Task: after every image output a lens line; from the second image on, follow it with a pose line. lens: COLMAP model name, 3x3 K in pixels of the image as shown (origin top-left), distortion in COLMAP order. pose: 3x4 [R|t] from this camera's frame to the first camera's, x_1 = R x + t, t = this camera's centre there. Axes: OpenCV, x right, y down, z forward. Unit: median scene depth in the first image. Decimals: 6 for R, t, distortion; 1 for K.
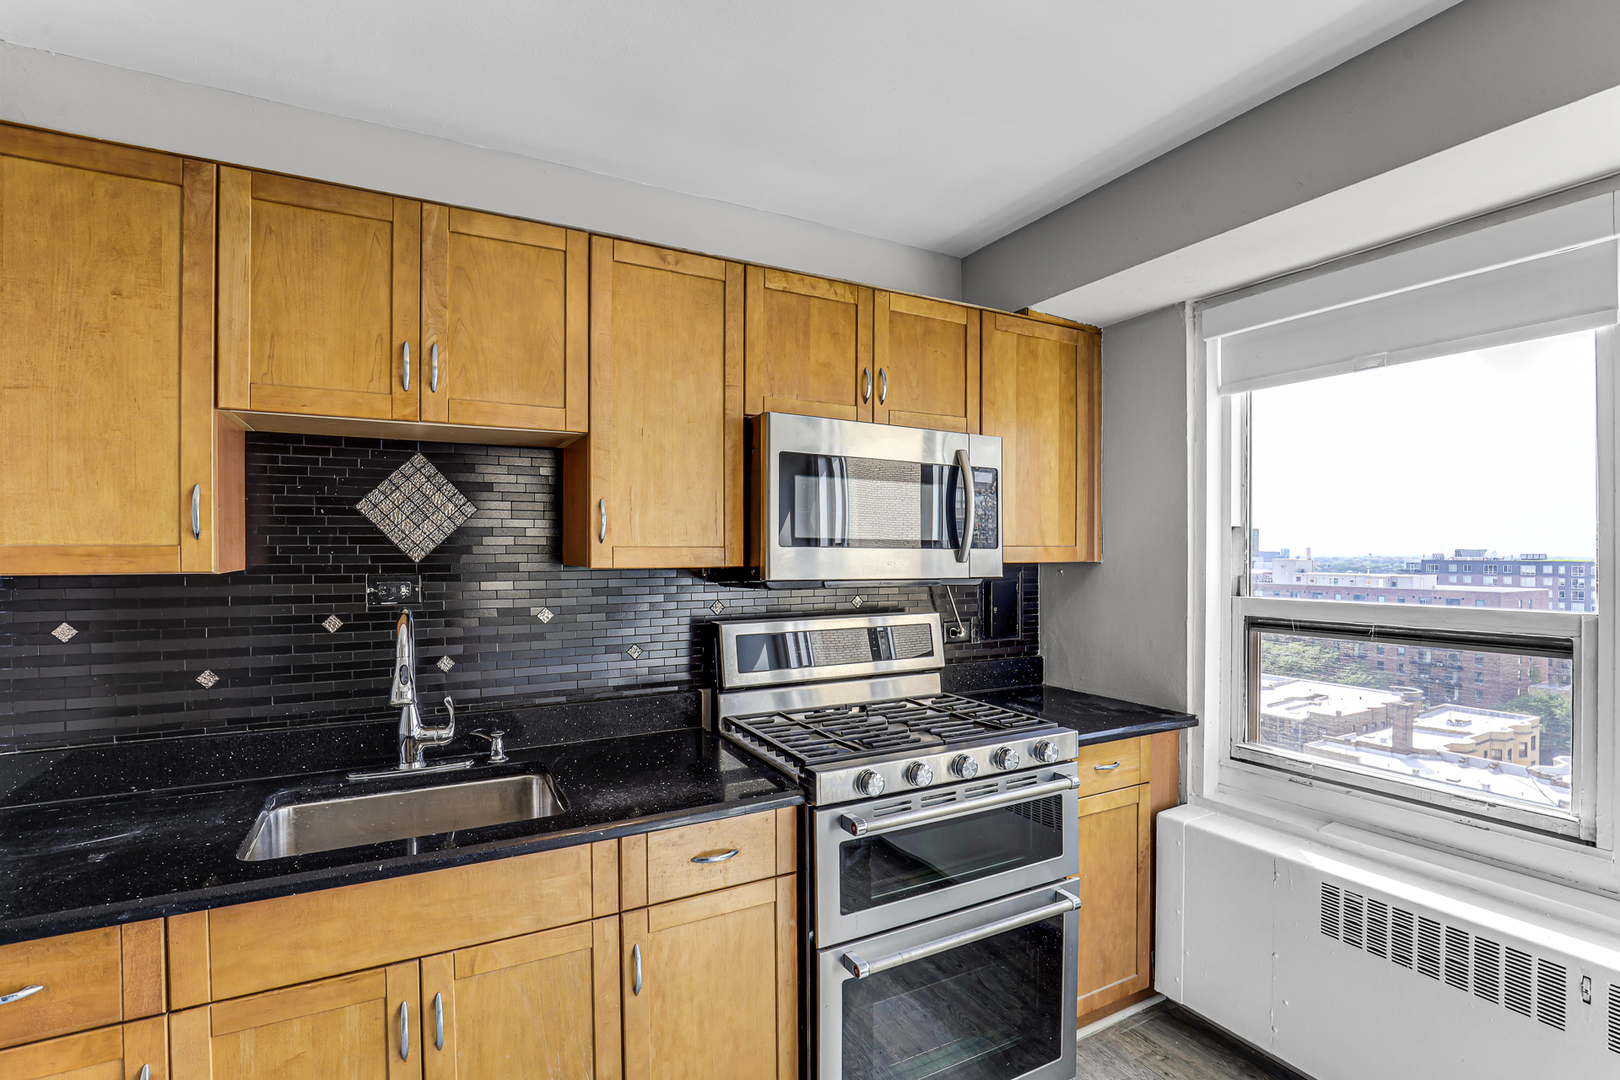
lens RADIAL K [[751.7, 0, 817.1], [0, 751.7, 538.9], [0, 0, 1]] dist [-0.033176, 0.005503]
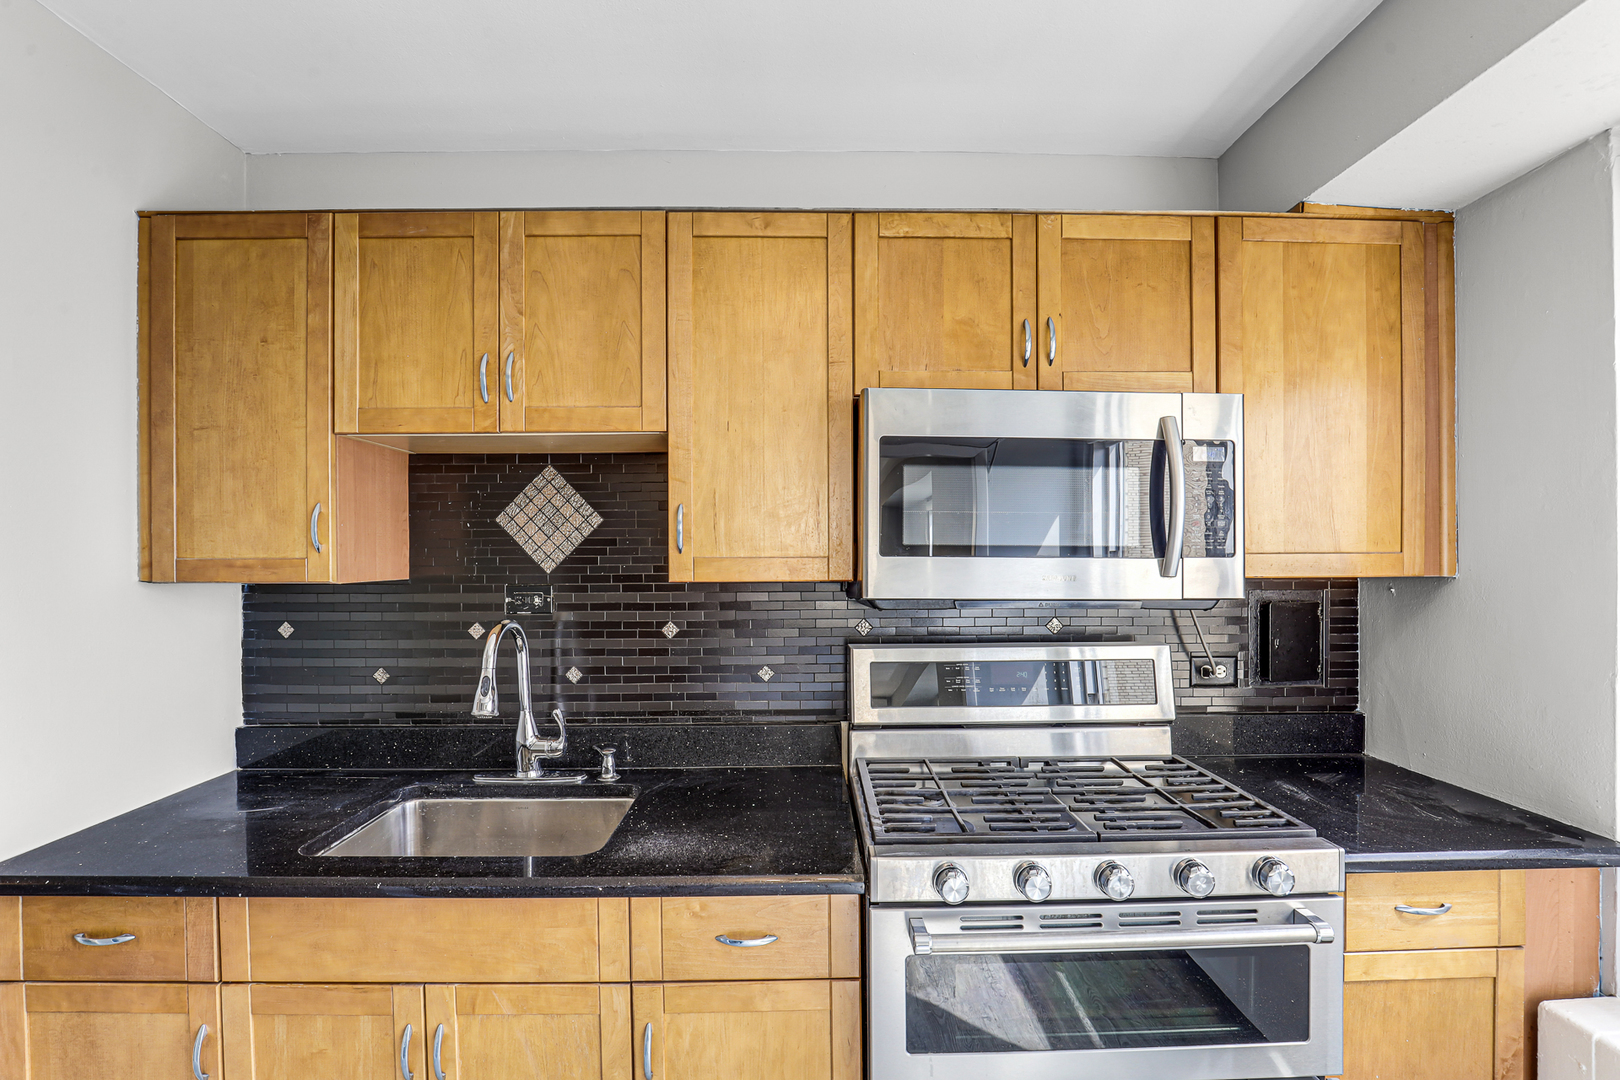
lens RADIAL K [[743.6, 0, 809.1], [0, 743.6, 552.2], [0, 0, 1]] dist [-0.030275, 0.001946]
pose [[0.886716, -0.006924, -0.462262, 0.243298], [0.010081, 0.999940, 0.004359, 0.001908], [0.462204, -0.008525, 0.886733, 0.265479]]
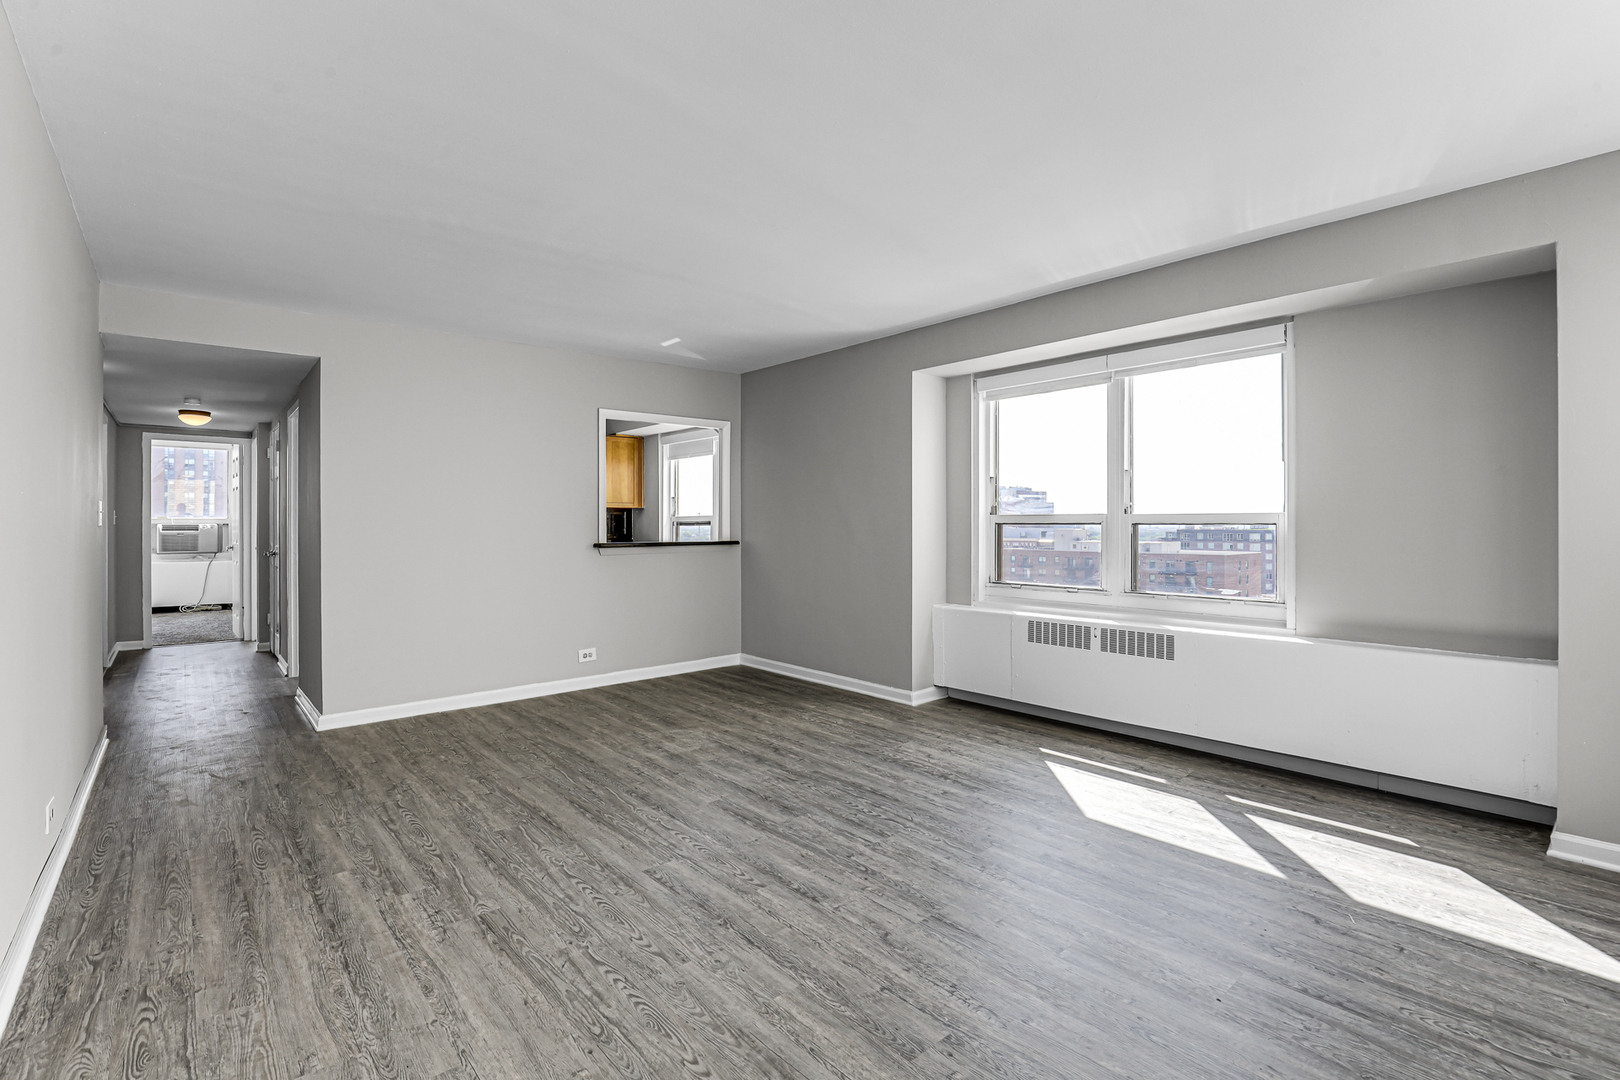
lens RADIAL K [[751.7, 0, 817.1], [0, 751.7, 538.9], [0, 0, 1]] dist [-0.033176, 0.005503]
pose [[0.977414, -0.008958, 0.211145, 0.588101], [0.001772, 0.999413, 0.034199, 0.076569], [-0.211327, -0.033053, 0.976856, -3.323996]]
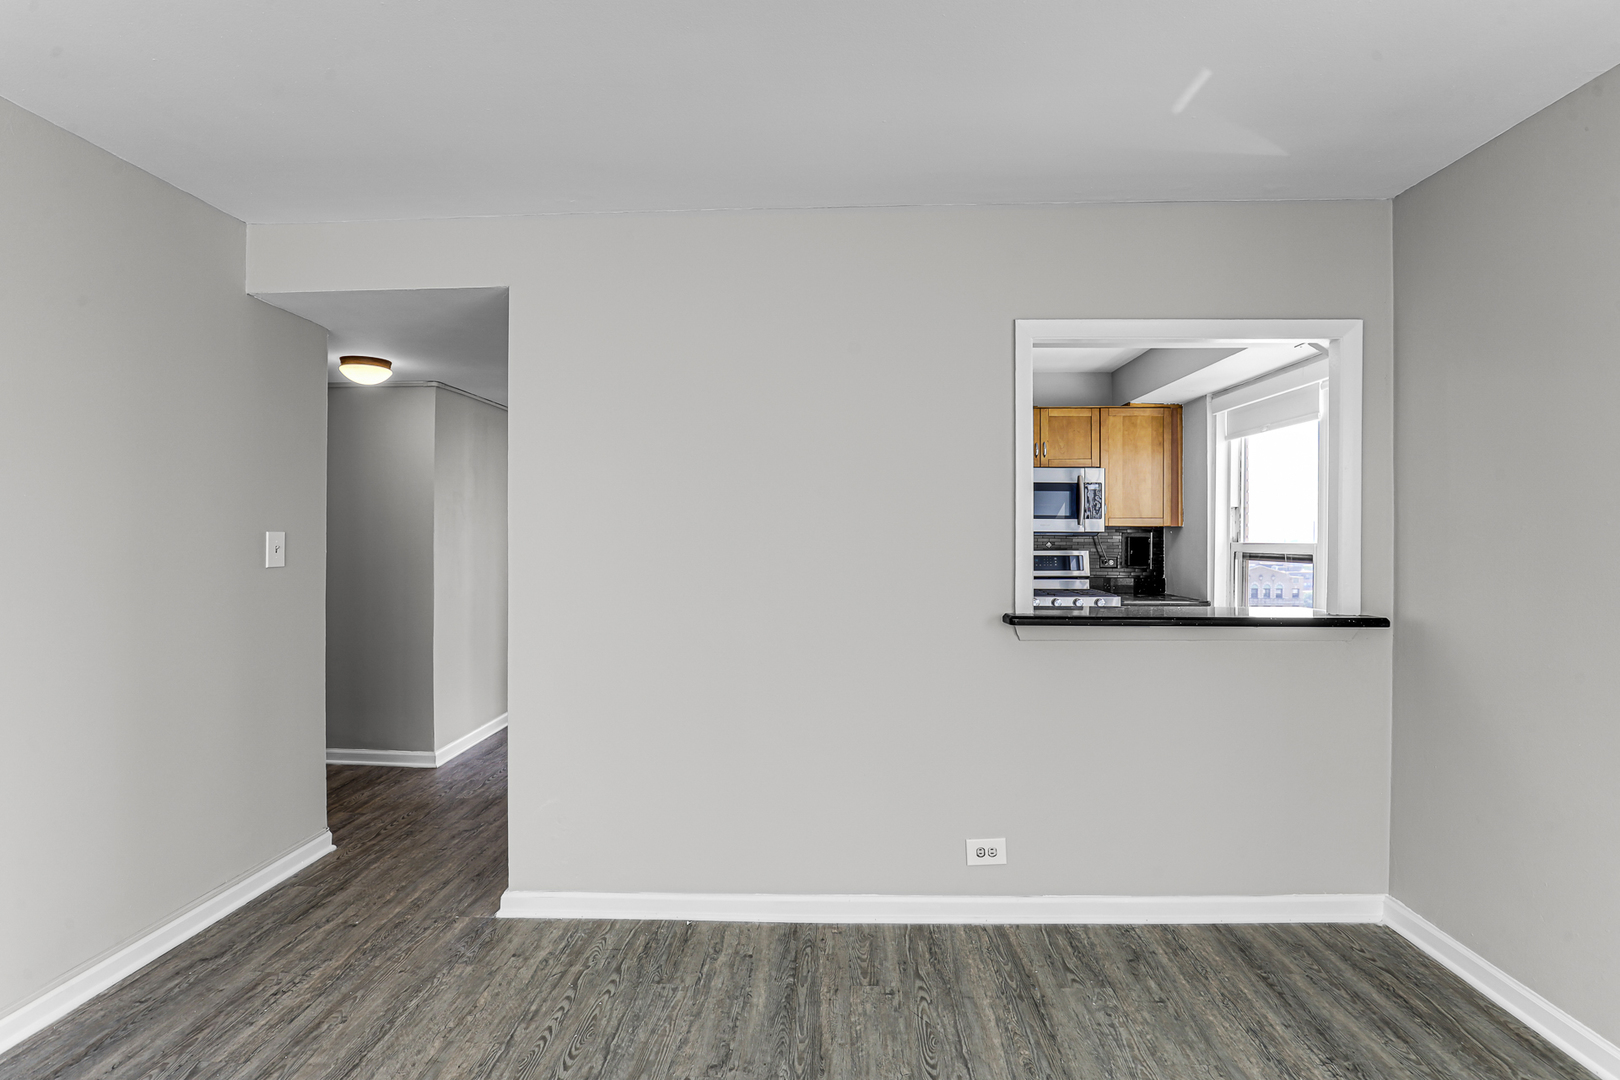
lens RADIAL K [[745.8, 0, 815.3], [0, 745.8, 529.7], [0, 0, 1]] dist [-0.023614, 0.000852]
pose [[0.858045, -0.002413, -0.513568, 0.759505], [0.007291, 0.999945, 0.007483, 0.026546], [0.513522, -0.010165, 0.858016, -1.554079]]
